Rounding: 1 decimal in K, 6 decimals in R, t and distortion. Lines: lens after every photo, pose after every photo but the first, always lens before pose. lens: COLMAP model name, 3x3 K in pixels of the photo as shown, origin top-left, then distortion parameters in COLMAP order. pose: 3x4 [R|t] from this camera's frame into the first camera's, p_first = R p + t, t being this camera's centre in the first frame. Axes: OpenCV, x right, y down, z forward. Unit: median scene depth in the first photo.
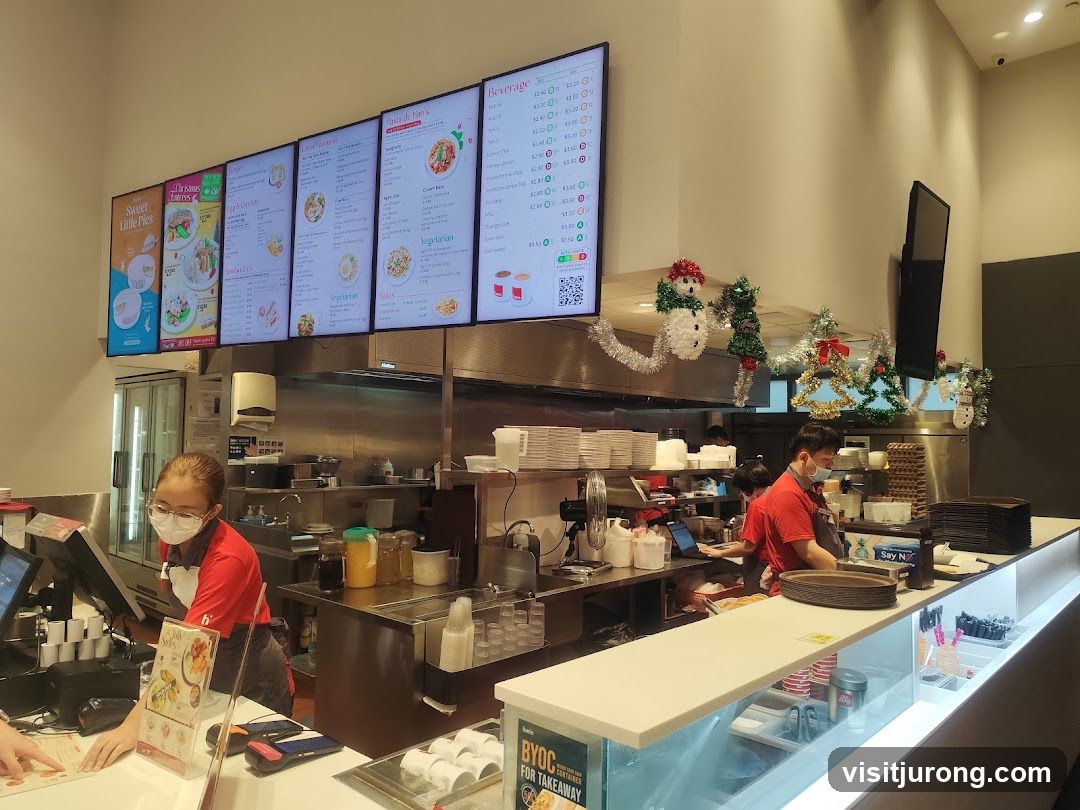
lens RADIAL K [[740.6, 0, 540.0], [0, 740.6, 405.0], [0, 0, 1]] dist [0.011512, -0.002350]
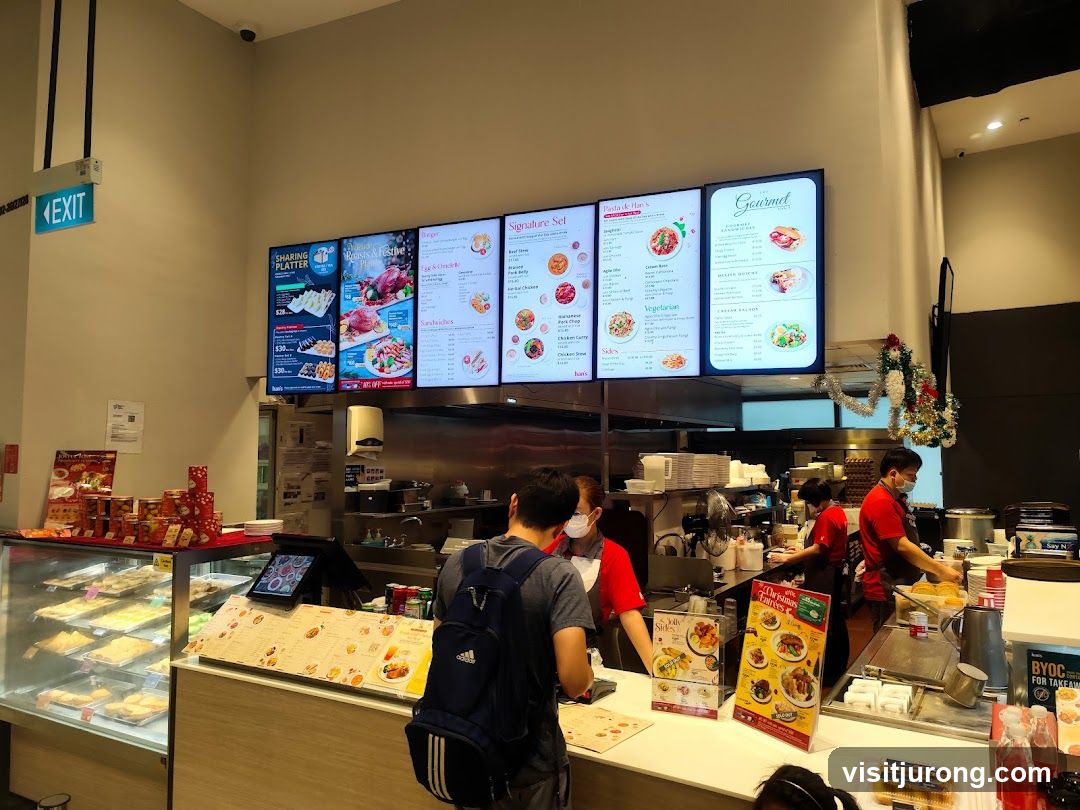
lens RADIAL K [[732.2, 0, 540.0], [0, 732.2, 405.0], [0, 0, 1]] dist [0.001955, -0.003163]
pose [[0.985987, -0.006707, 0.166686, -0.424134], [0.010045, 0.999765, -0.019190, -0.030255], [-0.166519, 0.020596, 0.985823, -0.134311]]
